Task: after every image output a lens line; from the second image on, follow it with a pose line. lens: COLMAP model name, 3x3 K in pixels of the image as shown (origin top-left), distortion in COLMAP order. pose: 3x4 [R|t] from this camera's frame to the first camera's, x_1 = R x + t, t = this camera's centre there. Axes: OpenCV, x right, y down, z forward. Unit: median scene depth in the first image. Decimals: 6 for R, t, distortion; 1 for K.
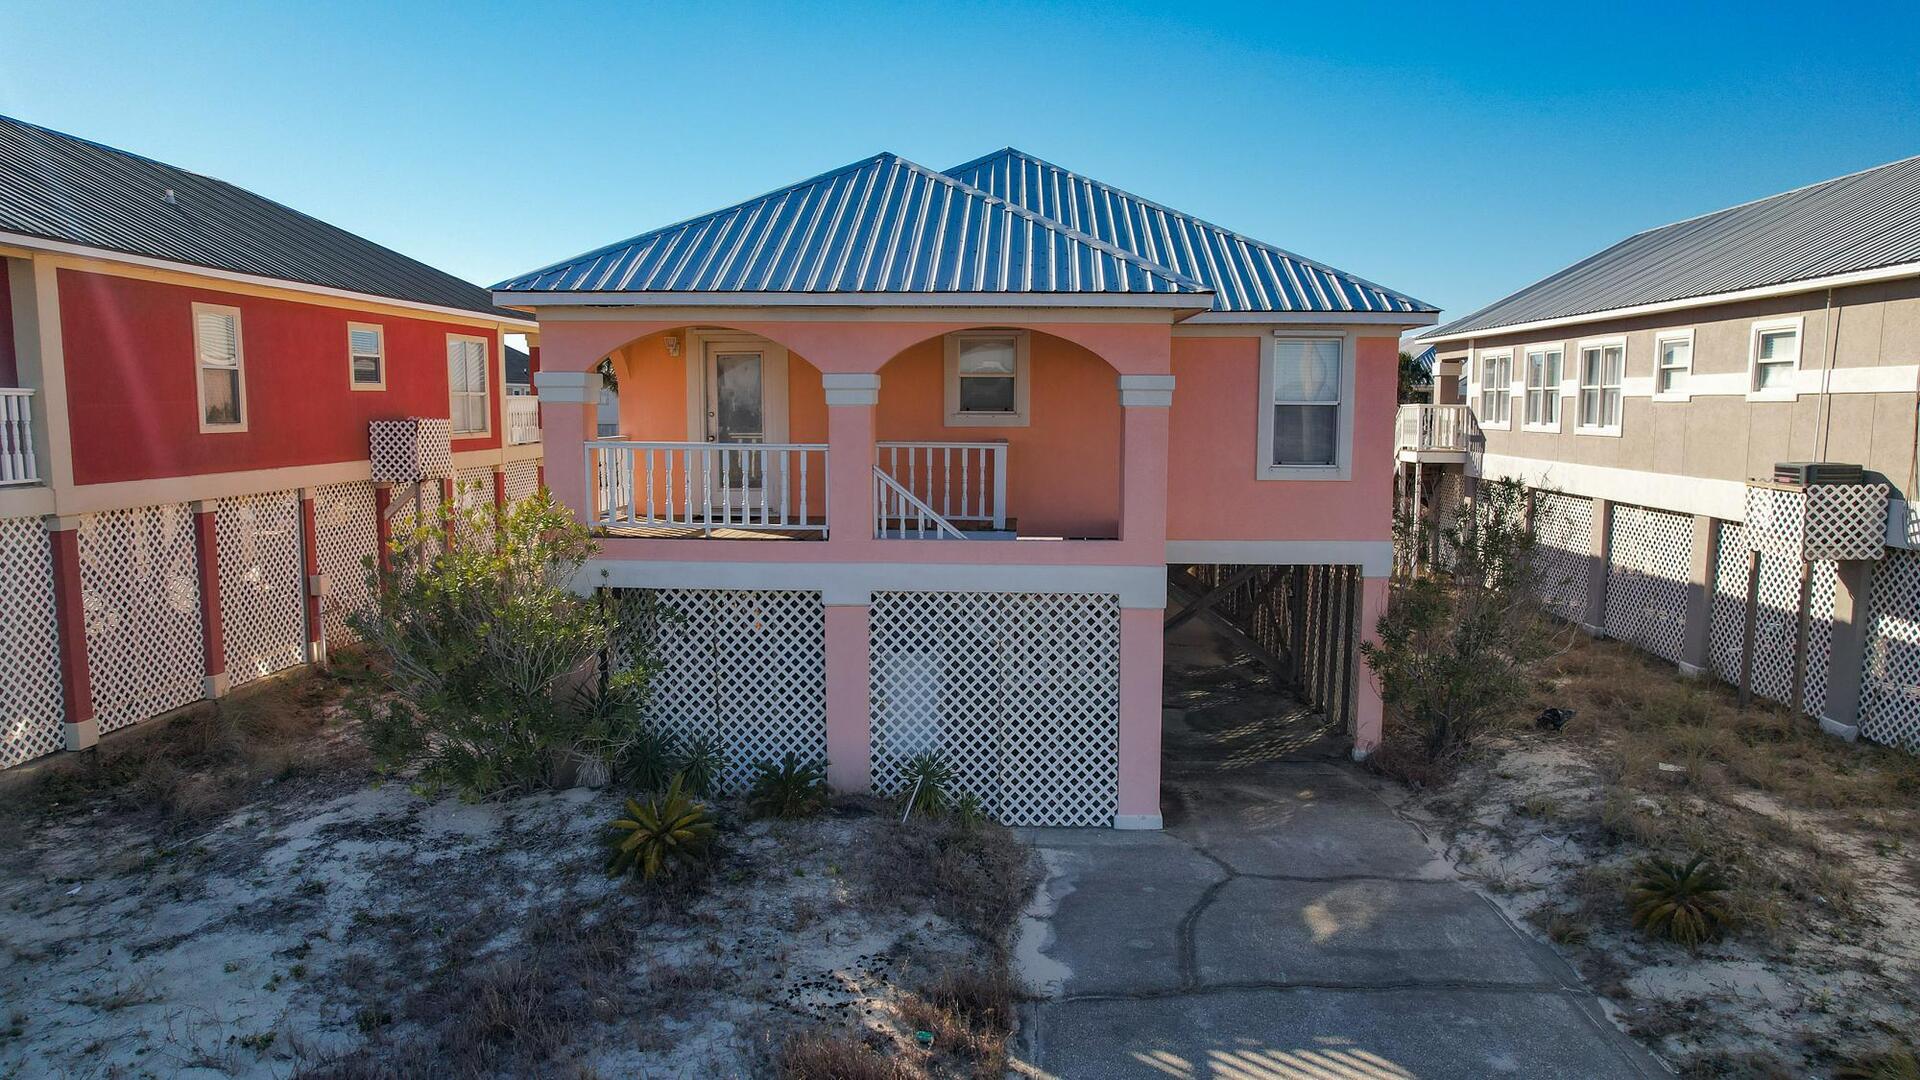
lens RADIAL K [[1230.9, 0, 963.4], [0, 1230.9, 543.8], [0, 0, 1]] dist [-0.079358, 0.071723]
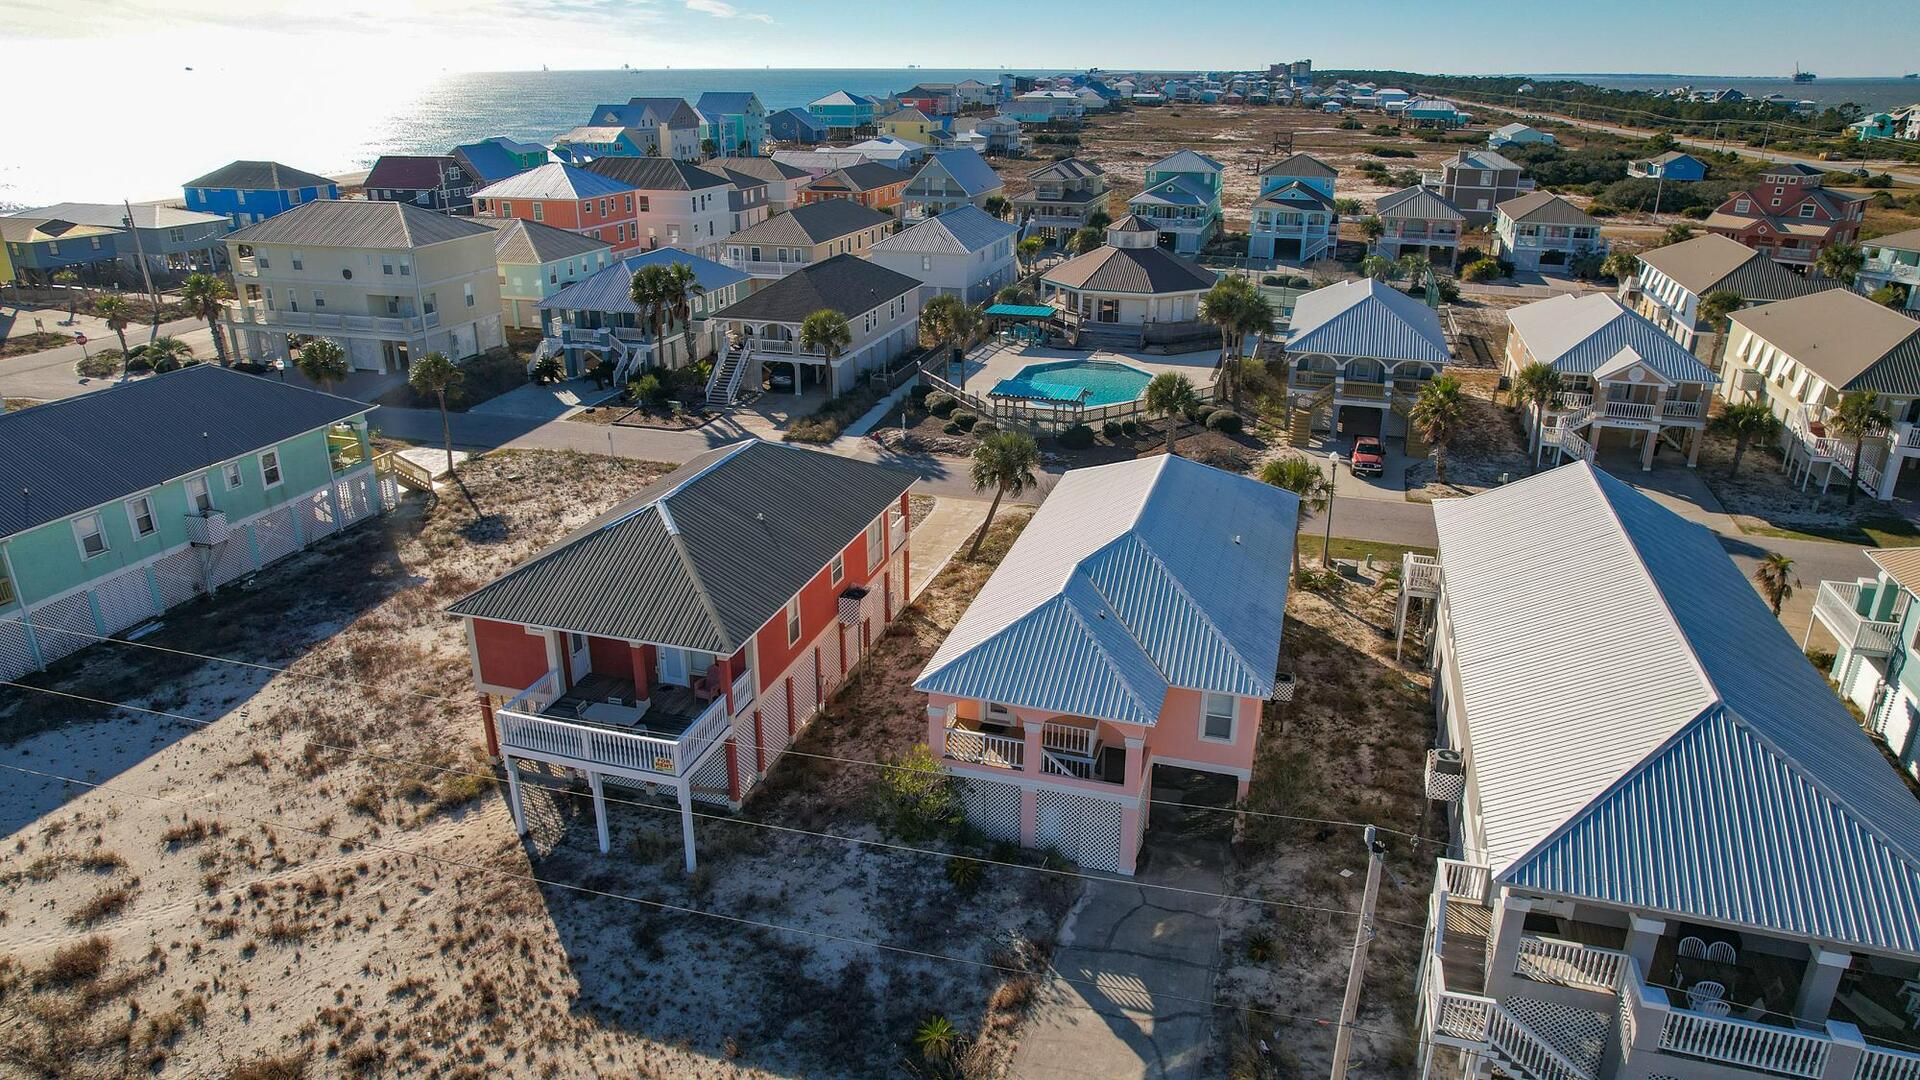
lens RADIAL K [[1230.9, 0, 963.4], [0, 1230.9, 543.8], [0, 0, 1]] dist [-0.079358, 0.071723]
pose [[0.969274, 0.092244, -0.228034, 0.420931], [-0.030873, 0.965314, 0.259260, -1.470571], [0.244040, -0.244253, 0.938501, -1.882030]]
